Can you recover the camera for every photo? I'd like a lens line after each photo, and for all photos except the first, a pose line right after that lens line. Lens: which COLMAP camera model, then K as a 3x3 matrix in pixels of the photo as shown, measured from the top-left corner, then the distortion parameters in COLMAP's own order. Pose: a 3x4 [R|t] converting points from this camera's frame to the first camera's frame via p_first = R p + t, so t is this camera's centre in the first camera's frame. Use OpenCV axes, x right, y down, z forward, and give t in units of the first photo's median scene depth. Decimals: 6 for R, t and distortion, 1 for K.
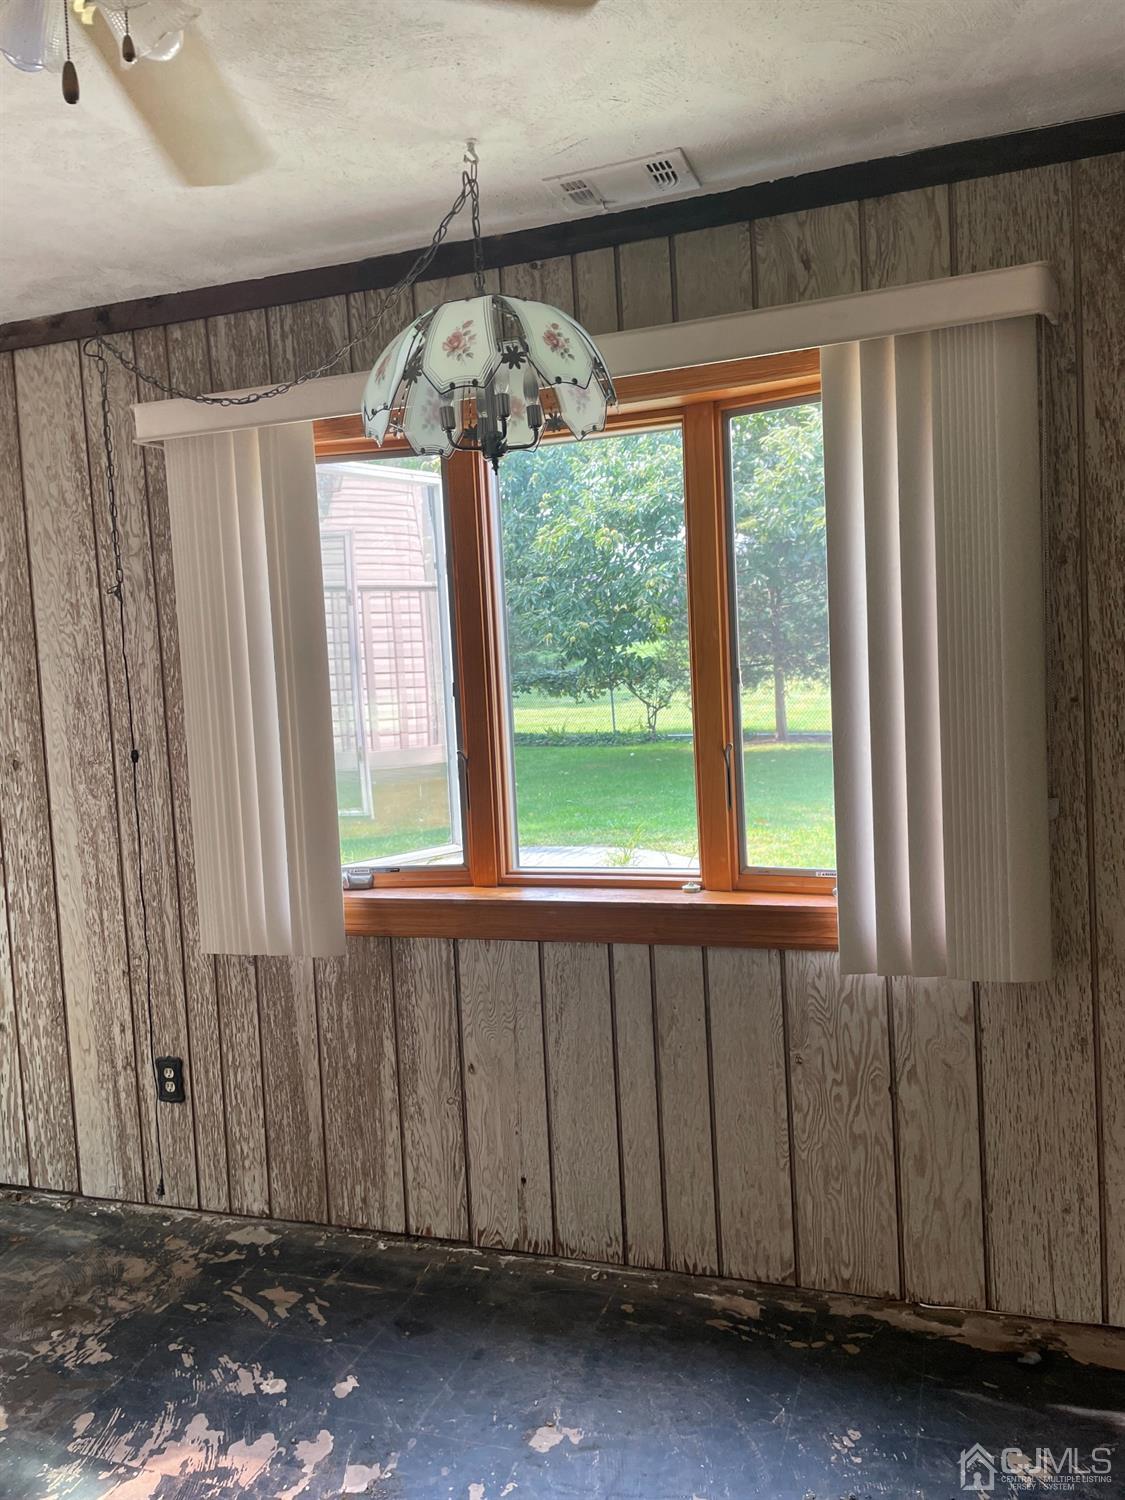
lens RADIAL K [[1145.5, 0, 555.6], [0, 1145.5, 745.9], [0, 0, 1]] dist [0.067774, -0.074272]
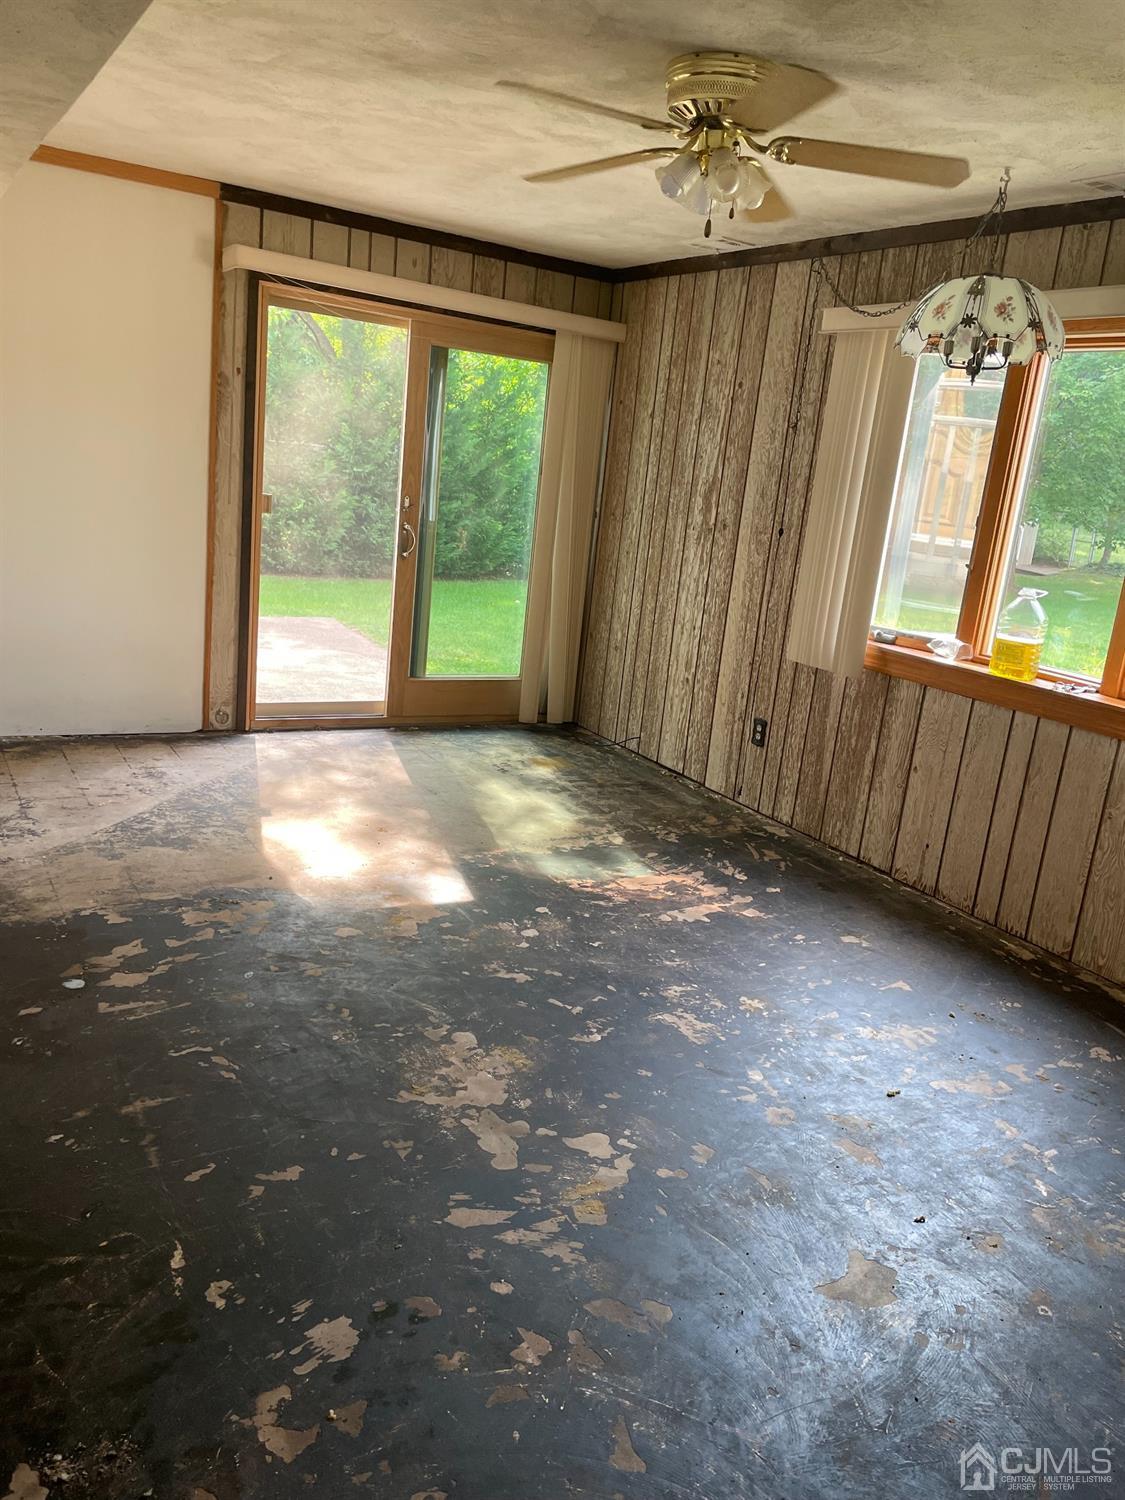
lens RADIAL K [[1145.5, 0, 563.1], [0, 1145.5, 743.7], [0, 0, 1]] dist [0.067774, -0.074272]
pose [[0.755310, 0.280200, -0.592448, 0.466806], [-0.180127, 0.957935, 0.223415, -0.012999], [0.630128, -0.062032, 0.774010, -0.483632]]
